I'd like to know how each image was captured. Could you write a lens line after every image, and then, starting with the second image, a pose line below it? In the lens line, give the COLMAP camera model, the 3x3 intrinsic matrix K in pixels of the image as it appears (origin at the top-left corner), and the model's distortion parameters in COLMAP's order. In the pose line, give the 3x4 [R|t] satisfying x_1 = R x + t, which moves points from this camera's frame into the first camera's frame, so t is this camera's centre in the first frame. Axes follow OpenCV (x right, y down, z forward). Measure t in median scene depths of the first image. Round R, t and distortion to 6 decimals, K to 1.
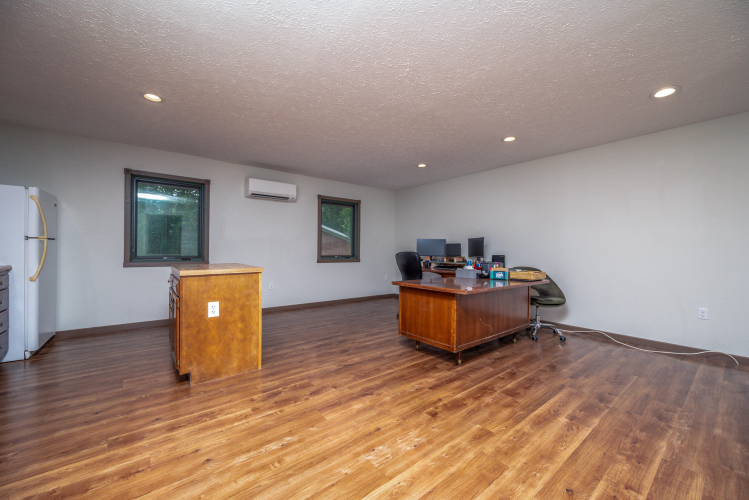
lens RADIAL K [[293.8, 0, 375.2], [0, 293.8, 248.7], [0, 0, 1]] dist [-0.001422, -0.000234]
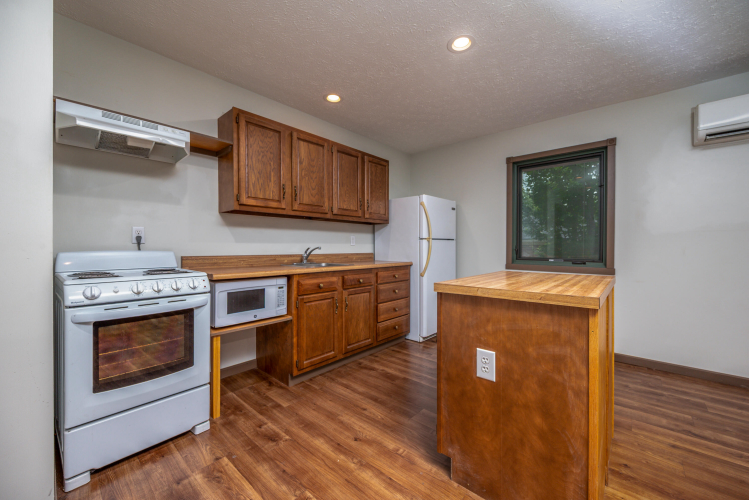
lens RADIAL K [[293.8, 0, 375.2], [0, 293.8, 248.7], [0, 0, 1]] dist [-0.001422, -0.000234]
pose [[0.175673, 0.000069, -0.984449, -0.070023], [0.000472, 1.000000, 0.000154, 0.002082], [0.984448, -0.000492, 0.175673, 0.682298]]
